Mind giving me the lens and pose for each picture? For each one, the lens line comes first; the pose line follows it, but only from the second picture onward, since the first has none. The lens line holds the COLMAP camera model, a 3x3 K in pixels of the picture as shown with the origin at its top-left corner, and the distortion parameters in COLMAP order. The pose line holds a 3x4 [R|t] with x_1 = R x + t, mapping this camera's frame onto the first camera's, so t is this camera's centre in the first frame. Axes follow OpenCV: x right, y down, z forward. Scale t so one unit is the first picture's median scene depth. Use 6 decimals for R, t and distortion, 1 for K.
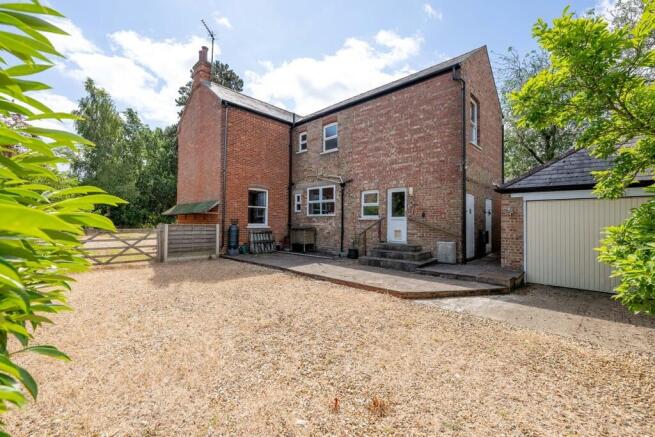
lens RADIAL K [[276.7, 0, 327.3], [0, 276.7, 218.9], [0, 0, 1]] dist [-0.000034, 0.000004]
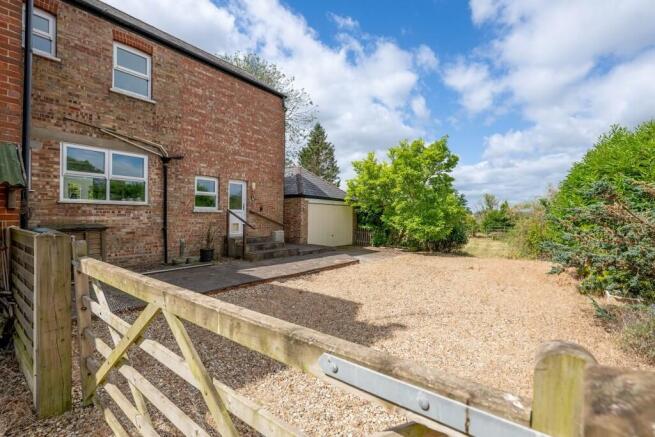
lens RADIAL K [[288.5, 0, 327.0], [0, 288.5, 217.1], [0, 0, 1]] dist [0.000852, 0.000100]
pose [[-0.105201, -0.014827, 0.994340, -0.691525], [-0.022773, 0.999663, 0.012497, -0.000751], [-0.994190, -0.021329, -0.105503, 0.685891]]
